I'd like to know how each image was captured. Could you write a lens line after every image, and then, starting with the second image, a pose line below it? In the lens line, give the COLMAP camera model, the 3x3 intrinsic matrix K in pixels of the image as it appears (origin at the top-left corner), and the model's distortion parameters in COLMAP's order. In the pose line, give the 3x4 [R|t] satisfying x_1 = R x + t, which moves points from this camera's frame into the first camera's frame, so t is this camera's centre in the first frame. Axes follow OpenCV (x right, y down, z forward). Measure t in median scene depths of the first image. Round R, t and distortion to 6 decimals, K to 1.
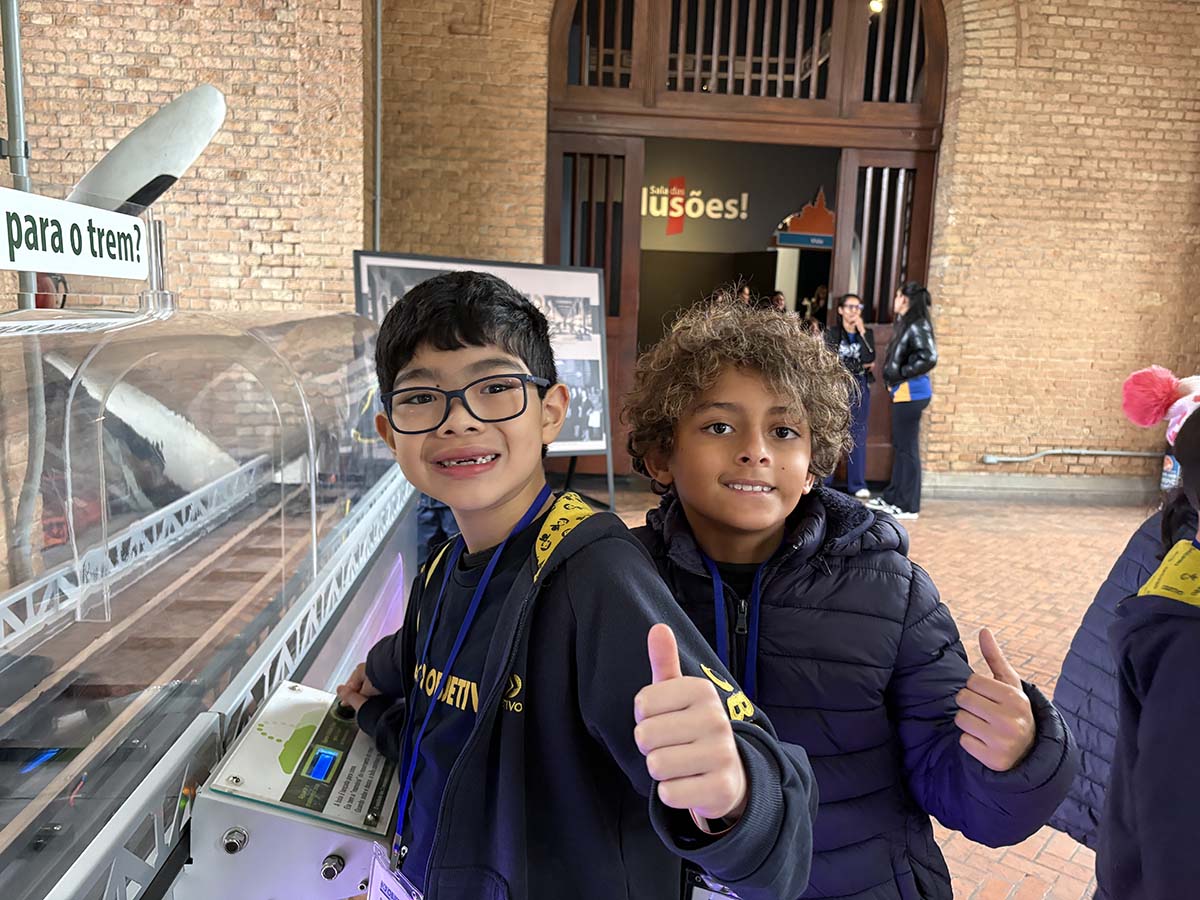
lens RADIAL K [[891.2, 0, 607.2], [0, 891.2, 448.9], [0, 0, 1]] dist [0.005267, -0.007175]
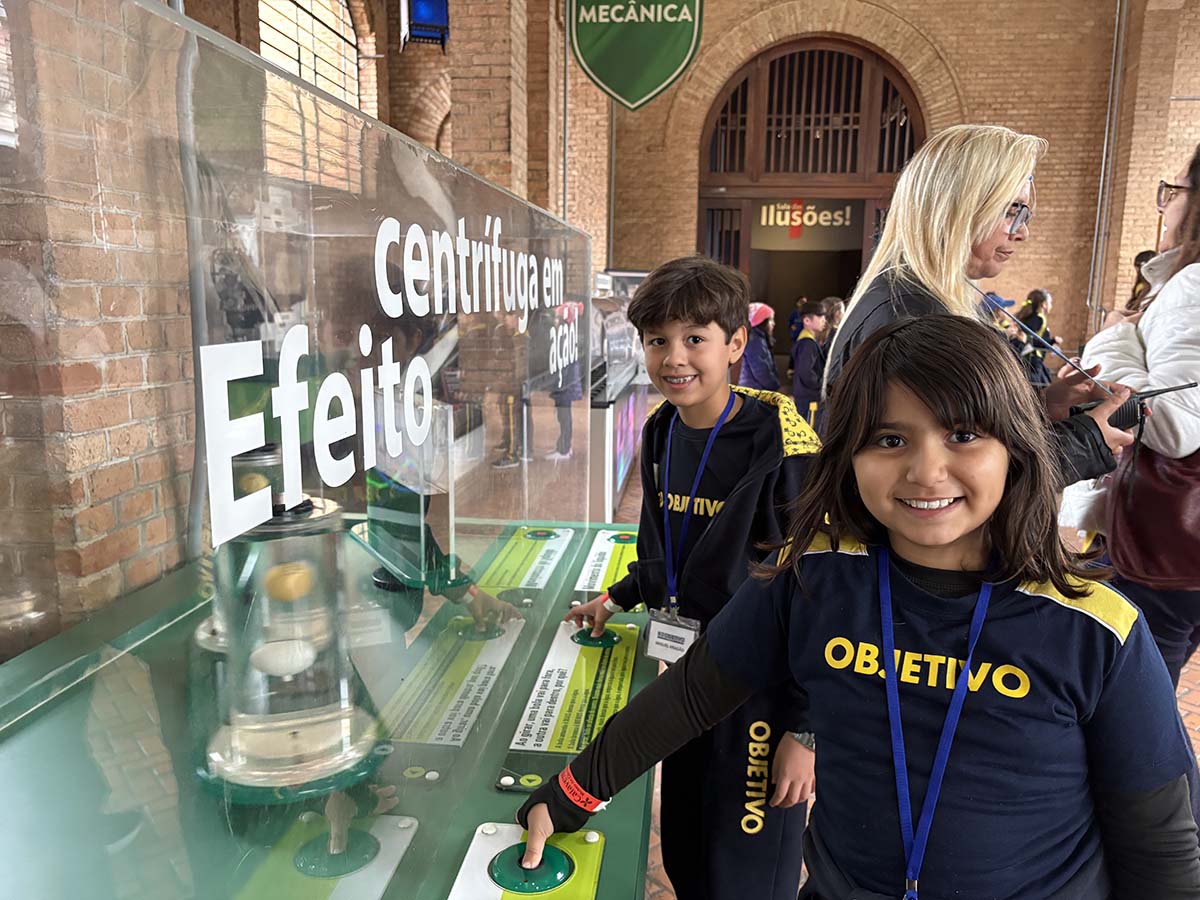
lens RADIAL K [[891.2, 0, 597.5], [0, 891.2, 457.7], [0, 0, 1]] dist [0.005267, -0.007175]
pose [[0.982873, 0.010478, -0.183984, 0.071935], [-0.006582, 0.999741, 0.021773, 0.140778], [0.184165, -0.020189, 0.982688, -0.852855]]
